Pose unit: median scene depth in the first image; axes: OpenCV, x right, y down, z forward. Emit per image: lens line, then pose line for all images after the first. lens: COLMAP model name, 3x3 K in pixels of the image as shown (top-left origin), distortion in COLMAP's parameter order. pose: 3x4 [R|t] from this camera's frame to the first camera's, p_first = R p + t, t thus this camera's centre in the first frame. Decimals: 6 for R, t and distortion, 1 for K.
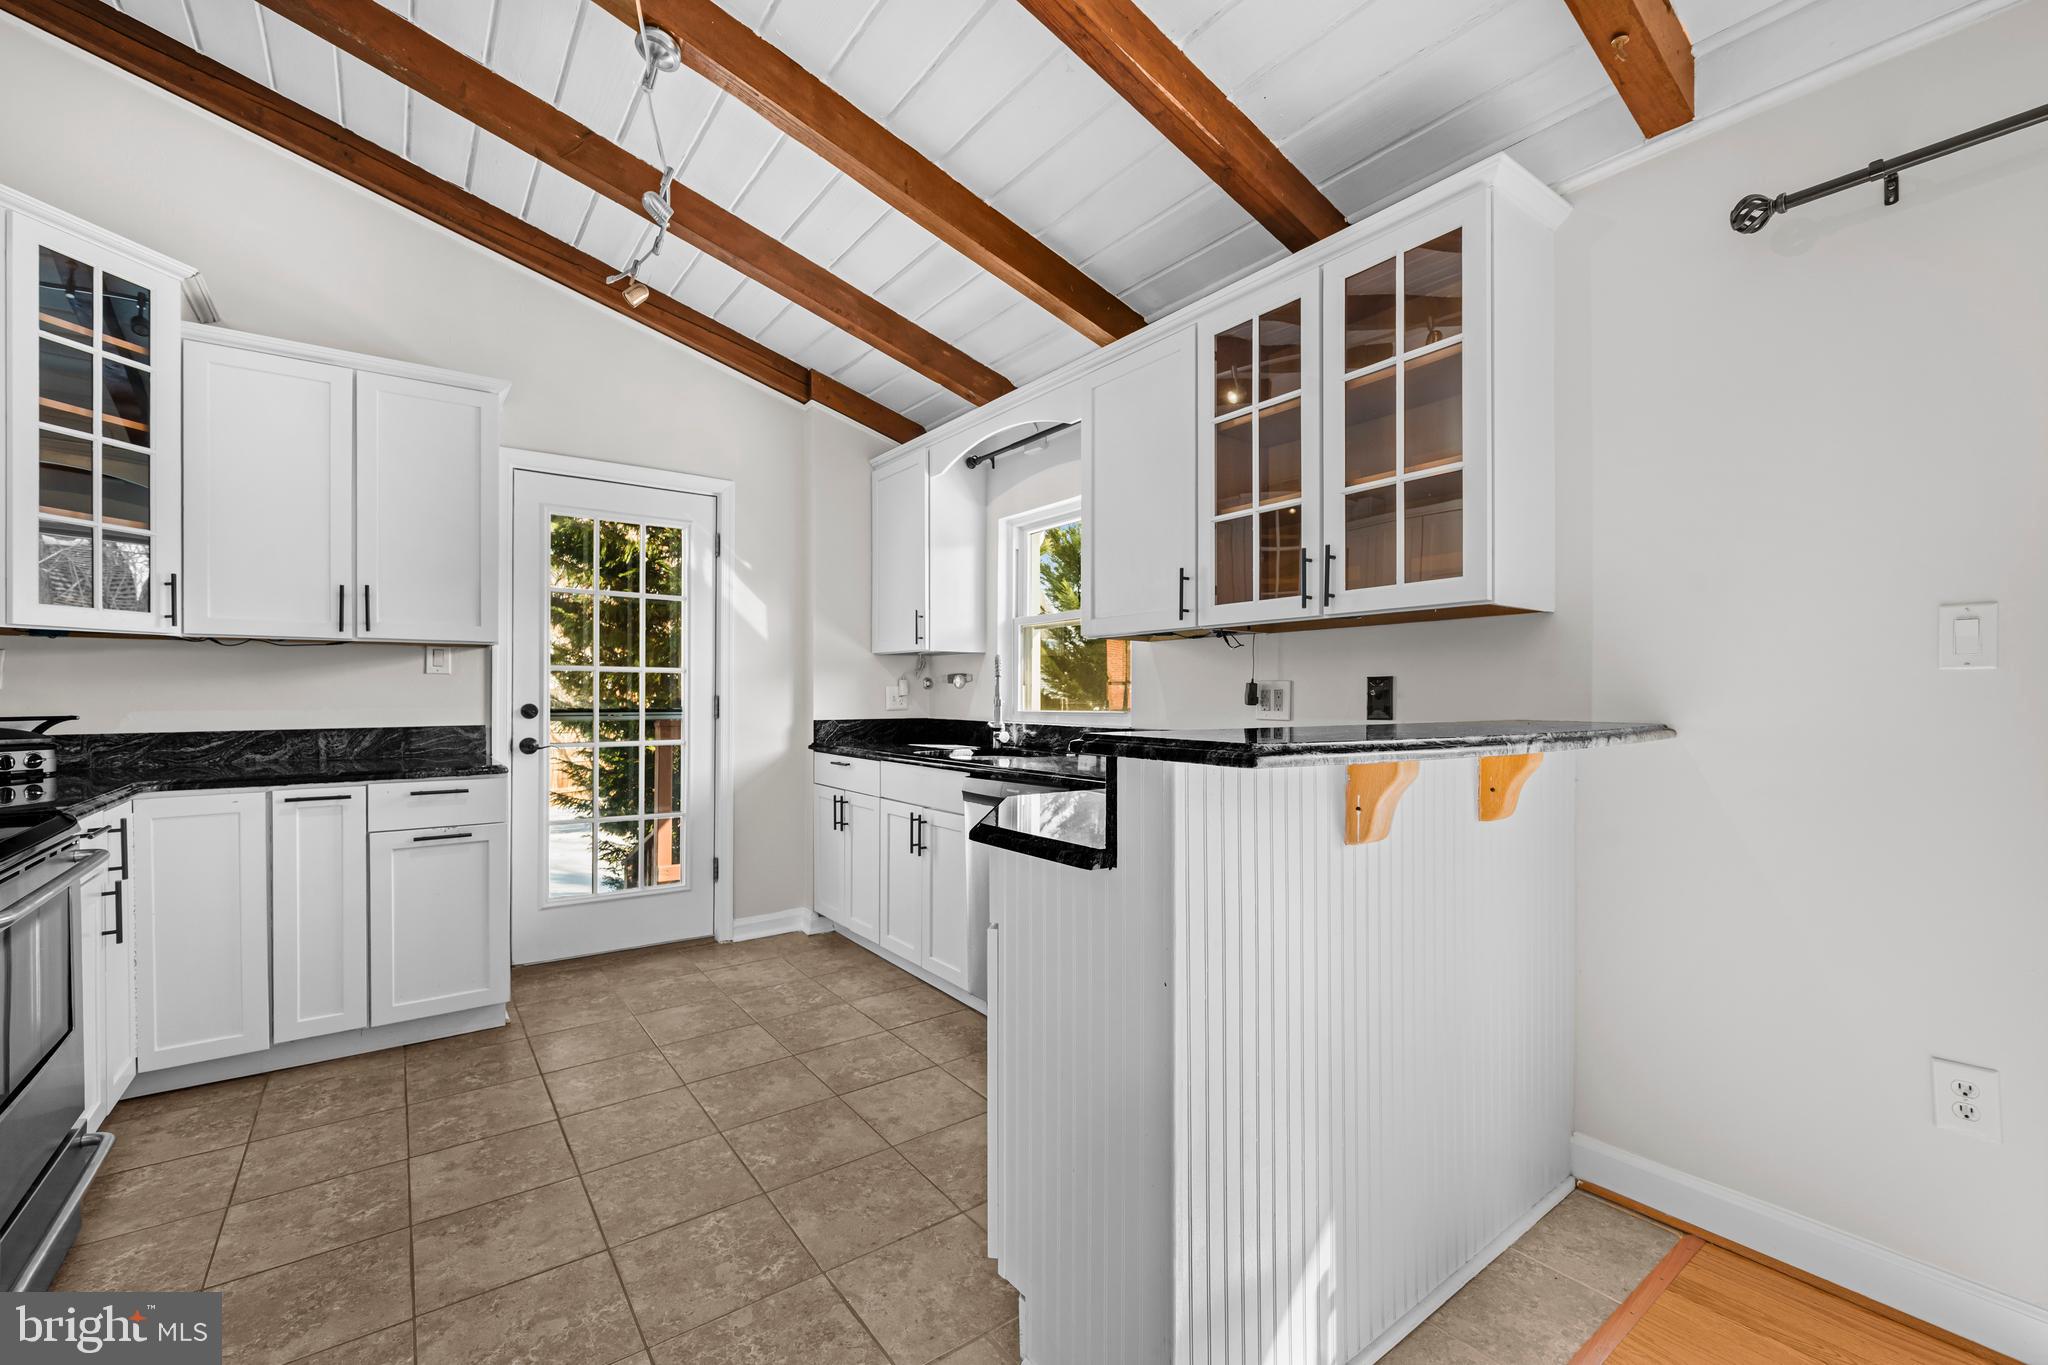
lens RADIAL K [[864.3, 0, 1024.9], [0, 864.3, 691.4], [0, 0, 1]] dist [0.000095, -0.000559]
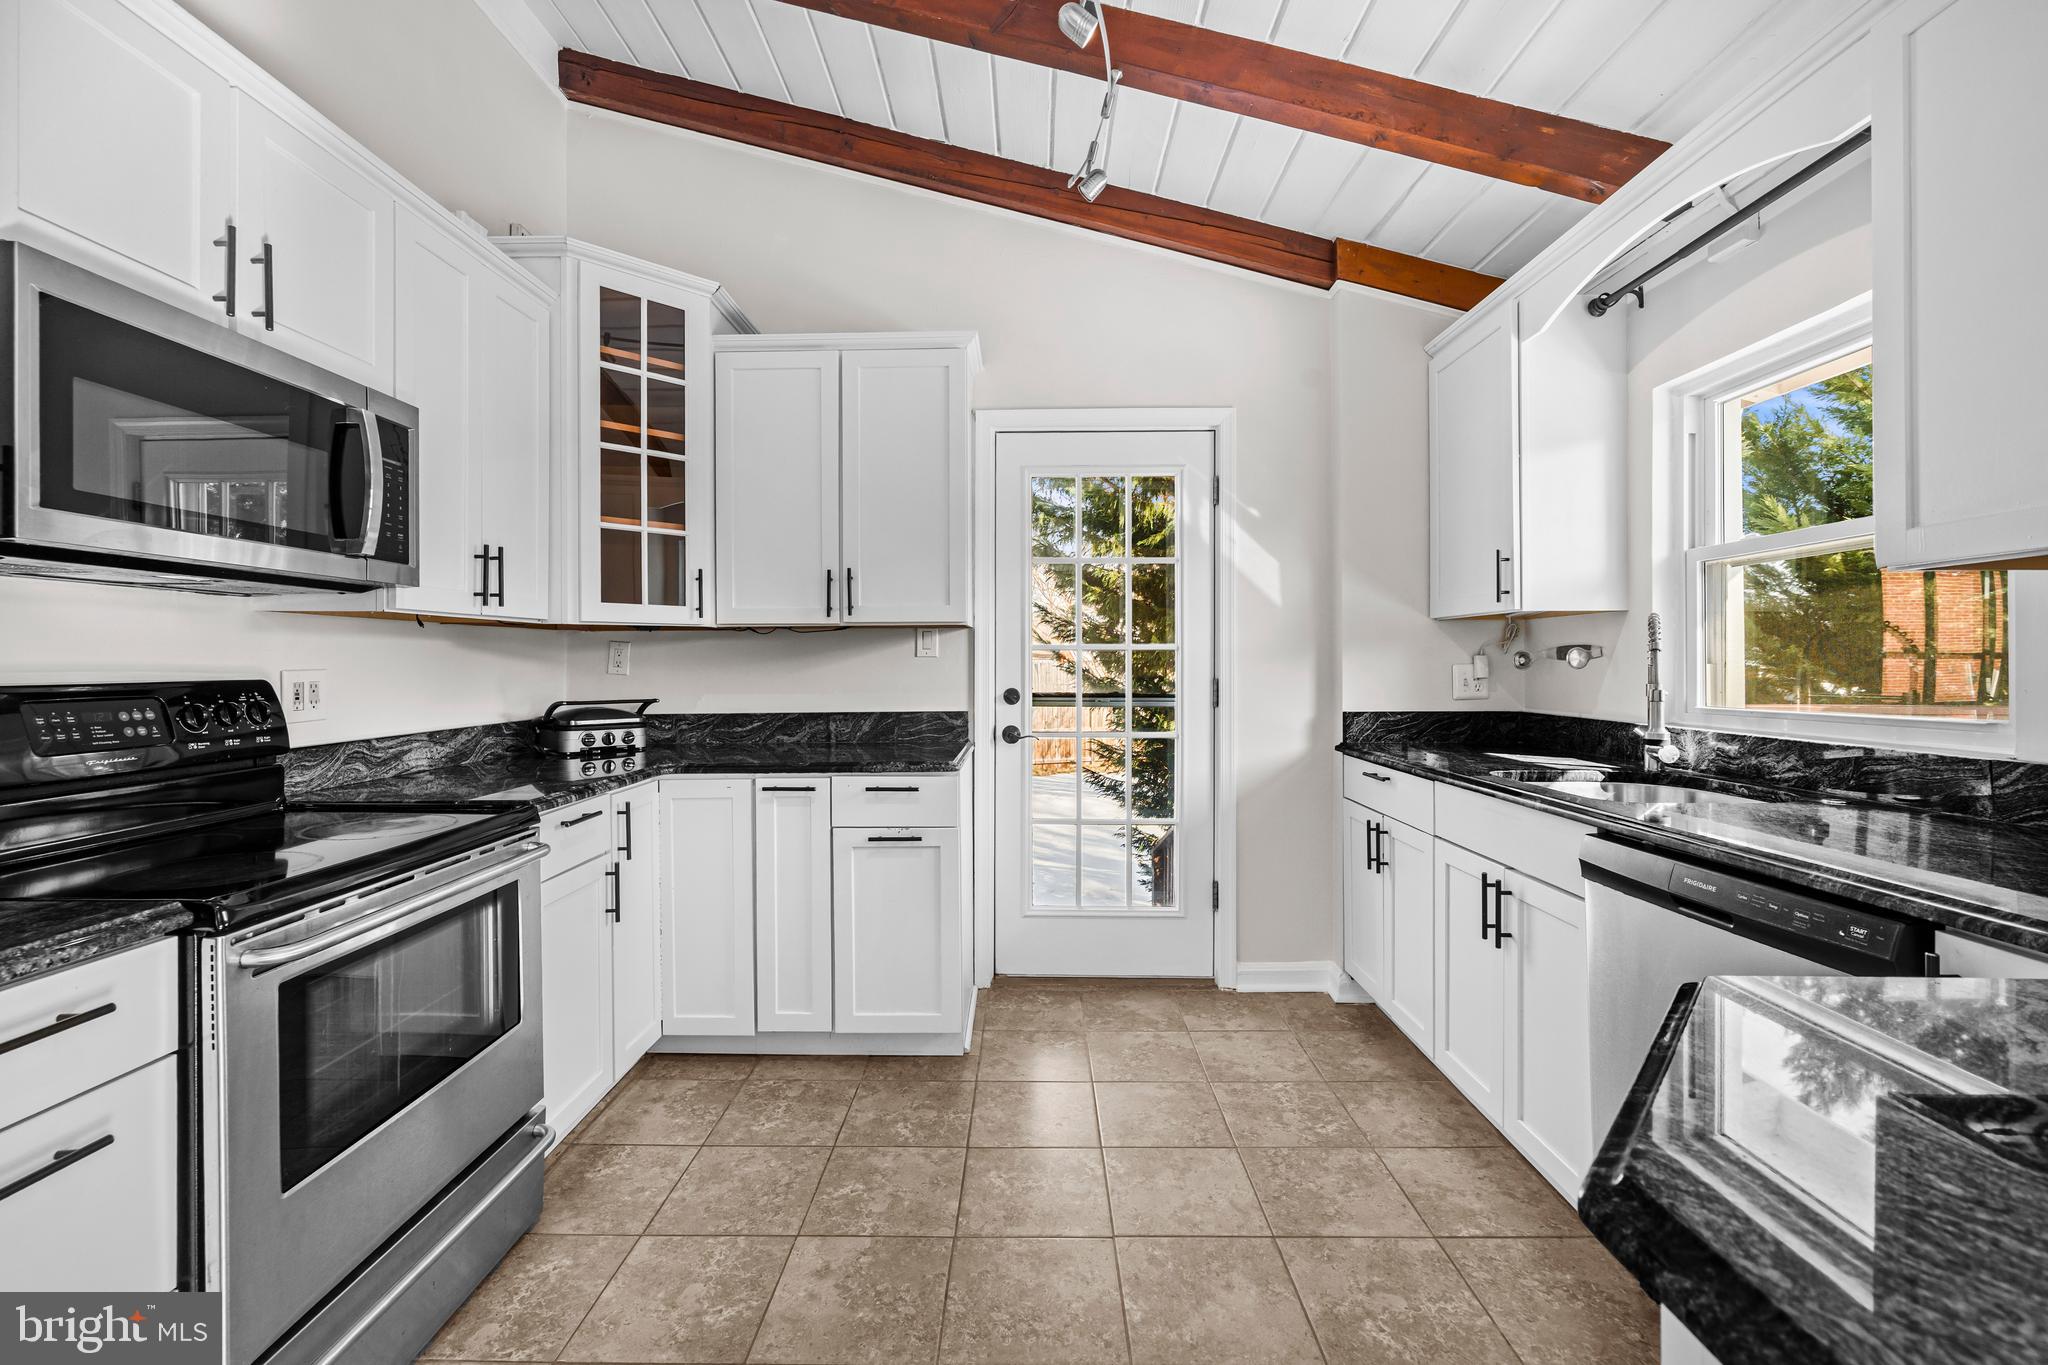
lens RADIAL K [[864.3, 0, 1008.2], [0, 864.3, 663.6], [0, 0, 1]] dist [0.000095, -0.000559]
pose [[0.786455, -0.005417, -0.617623, -0.015116], [0.006702, 0.999978, -0.000237, -0.011572], [0.617611, -0.003953, 0.786474, 0.288317]]
